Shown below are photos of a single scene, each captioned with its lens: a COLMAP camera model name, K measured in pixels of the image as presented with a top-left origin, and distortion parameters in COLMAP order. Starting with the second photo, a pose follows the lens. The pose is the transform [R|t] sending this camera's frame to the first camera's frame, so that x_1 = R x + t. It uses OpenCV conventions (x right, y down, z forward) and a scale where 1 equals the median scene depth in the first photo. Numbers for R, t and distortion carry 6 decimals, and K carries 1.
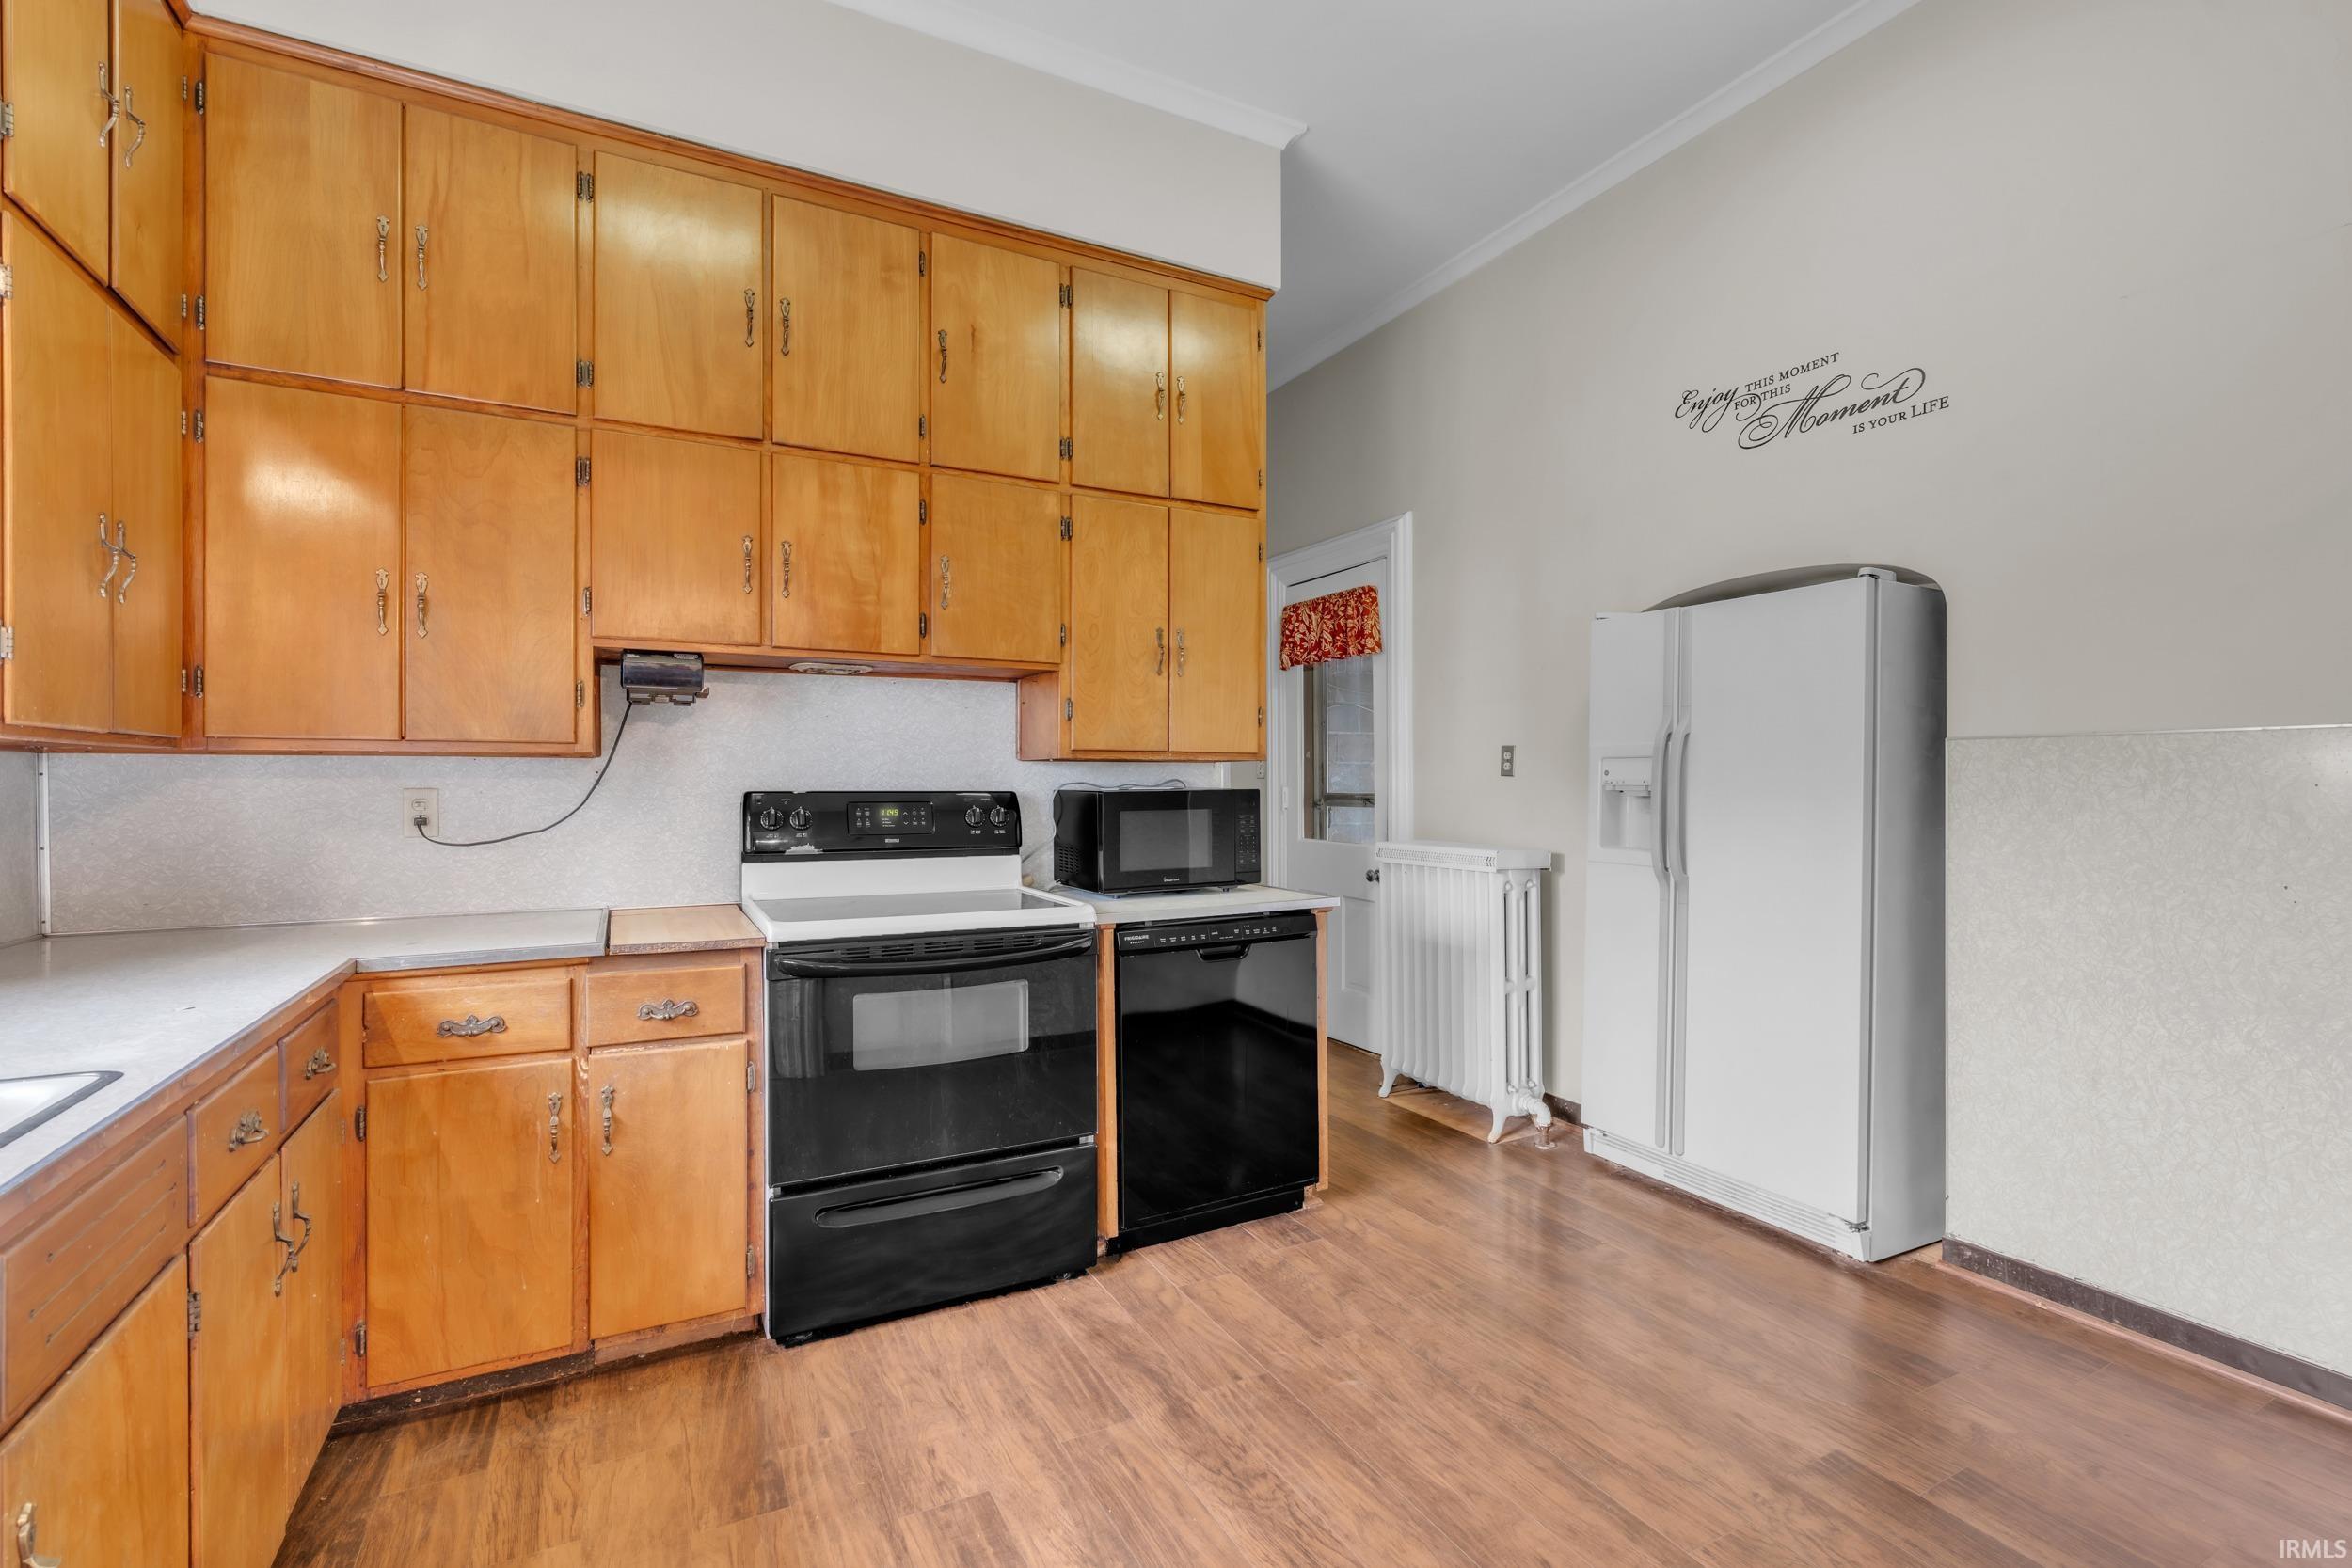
lens RADIAL K [[1082.8, 0, 1186.8], [0, 1082.8, 782.2], [0, 0, 1]] dist [-0.009365, 0.000125]
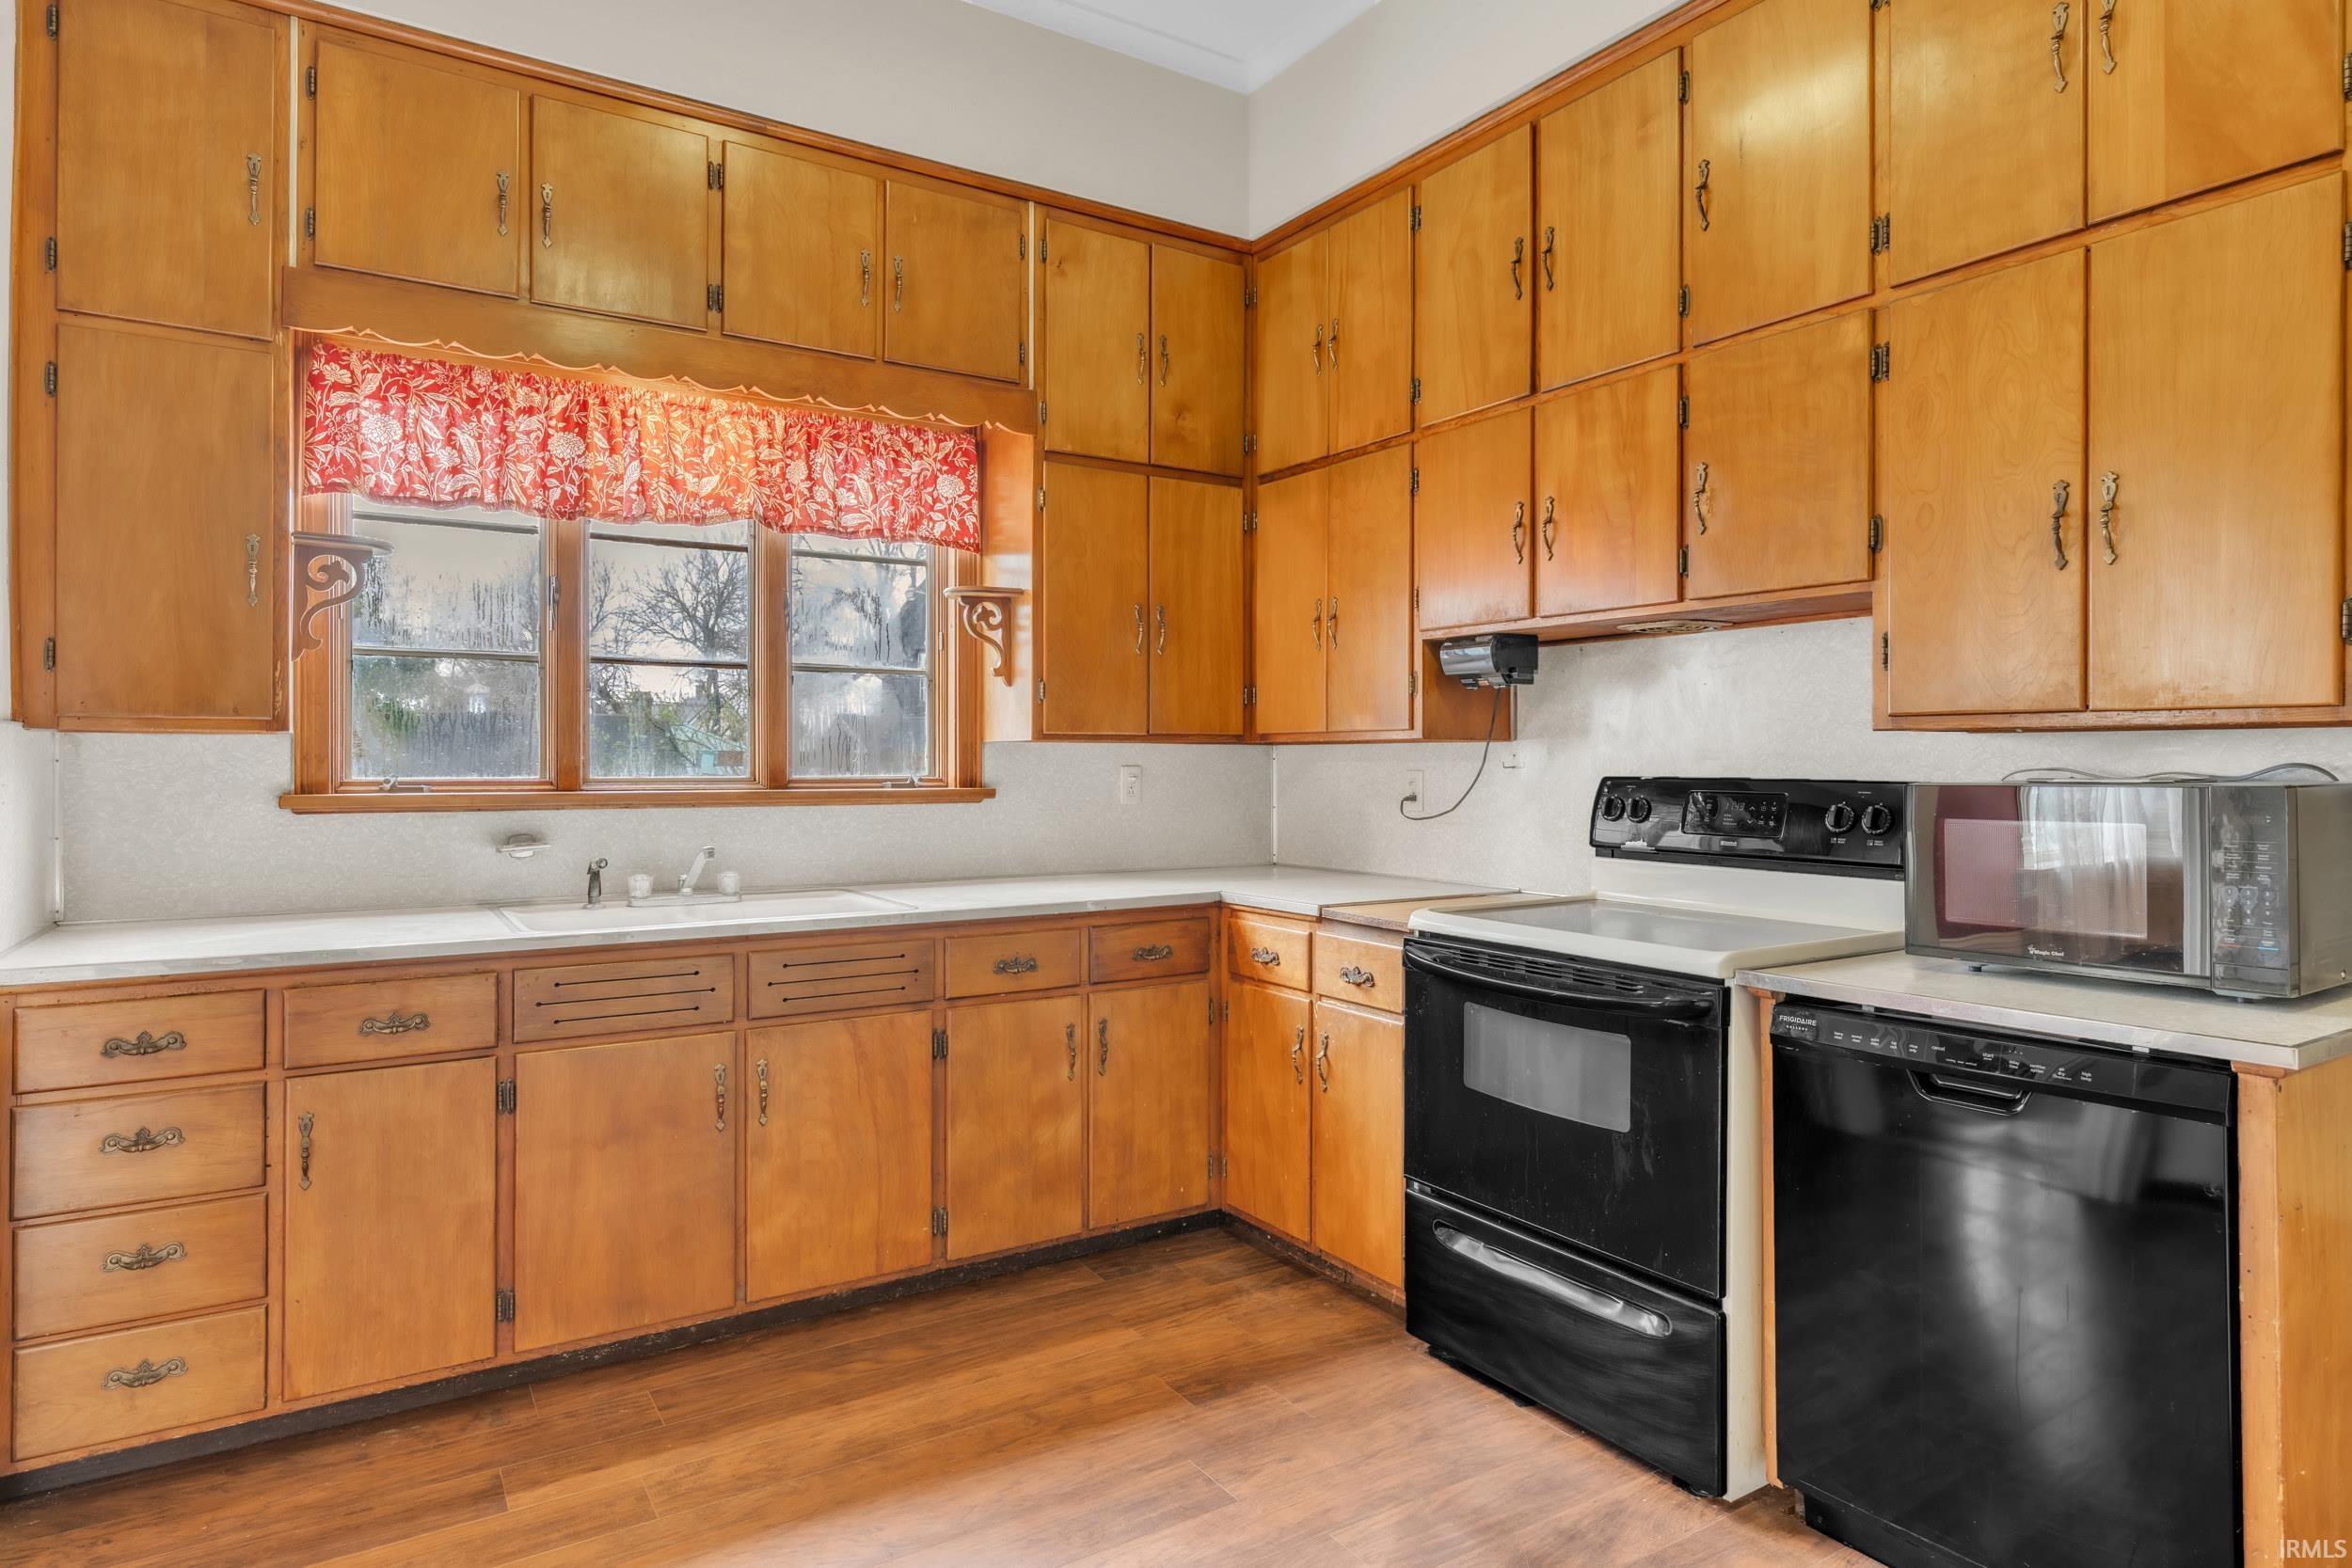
lens RADIAL K [[1393.9, 0, 1170.1], [0, 1393.9, 743.3], [0, 0, 1]] dist [0.003718, 0.001051]
pose [[0.041591, -0.008596, -0.999098, 0.810761], [0.003262, 0.999959, -0.008468, -0.010823], [0.999129, -0.002907, 0.041618, 0.668769]]
